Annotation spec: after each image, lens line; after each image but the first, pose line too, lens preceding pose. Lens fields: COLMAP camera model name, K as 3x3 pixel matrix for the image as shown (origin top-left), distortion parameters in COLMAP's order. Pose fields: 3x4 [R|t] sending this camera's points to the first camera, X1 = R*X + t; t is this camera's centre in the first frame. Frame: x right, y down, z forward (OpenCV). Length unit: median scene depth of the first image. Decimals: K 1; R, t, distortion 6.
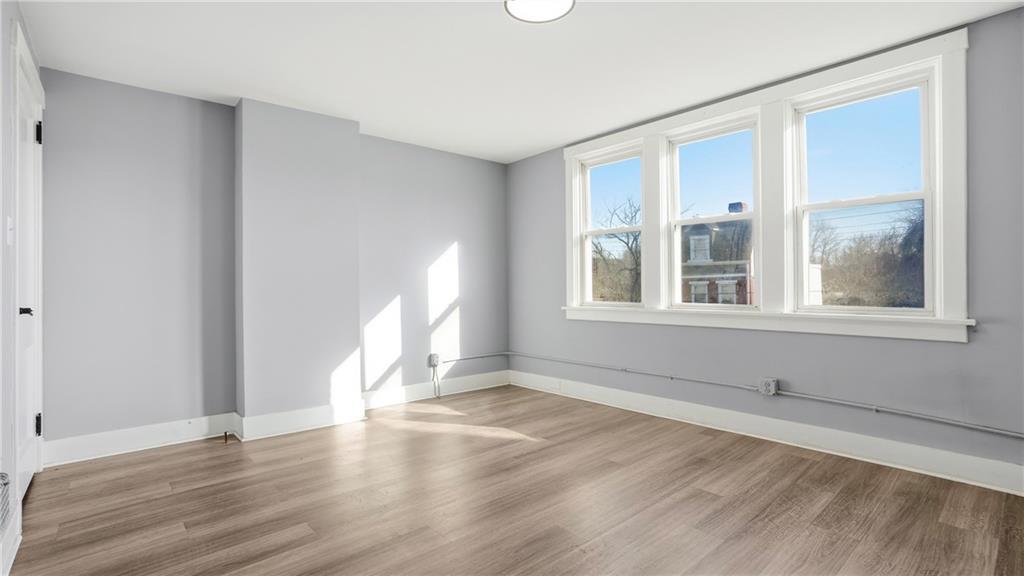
lens RADIAL K [[486.8, 0, 510.6], [0, 486.8, 283.5], [0, 0, 1]] dist [-0.015598, 0.001746]
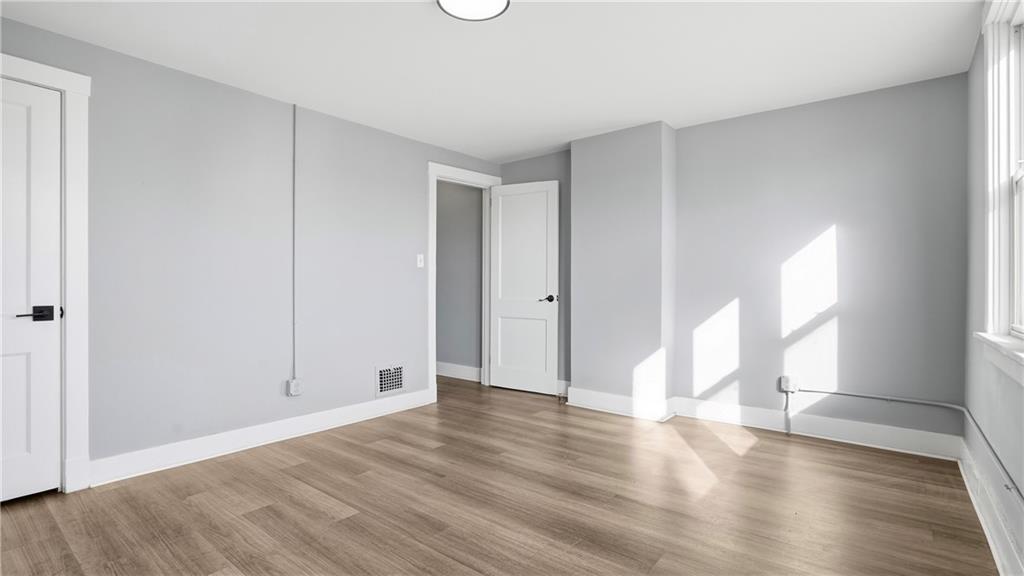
lens RADIAL K [[486.8, 0, 509.1], [0, 486.8, 290.5], [0, 0, 1]] dist [-0.015598, 0.001746]
pose [[0.167967, 0.015318, -0.985674, 0.601752], [0.003217, 0.999865, 0.016087, -0.003826], [0.985787, -0.005873, 0.167895, 0.518780]]
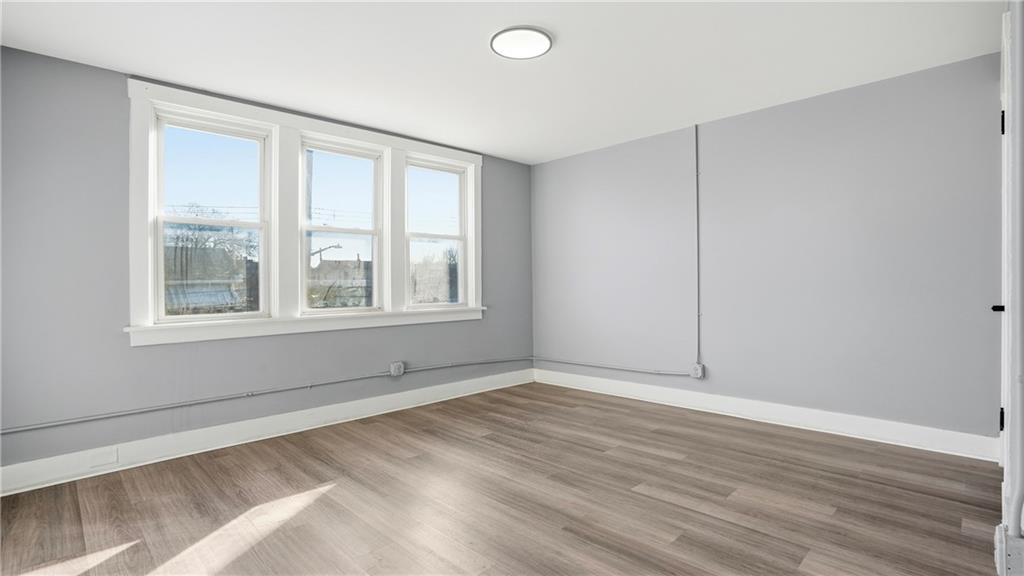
lens RADIAL K [[486.8, 0, 506.3], [0, 486.8, 289.3], [0, 0, 1]] dist [-0.015598, 0.001746]
pose [[-0.047997, 0.003462, 0.998841, -0.630967], [0.012000, 0.999924, -0.002889, 0.007090], [-0.998775, 0.011848, -0.048035, 0.629555]]
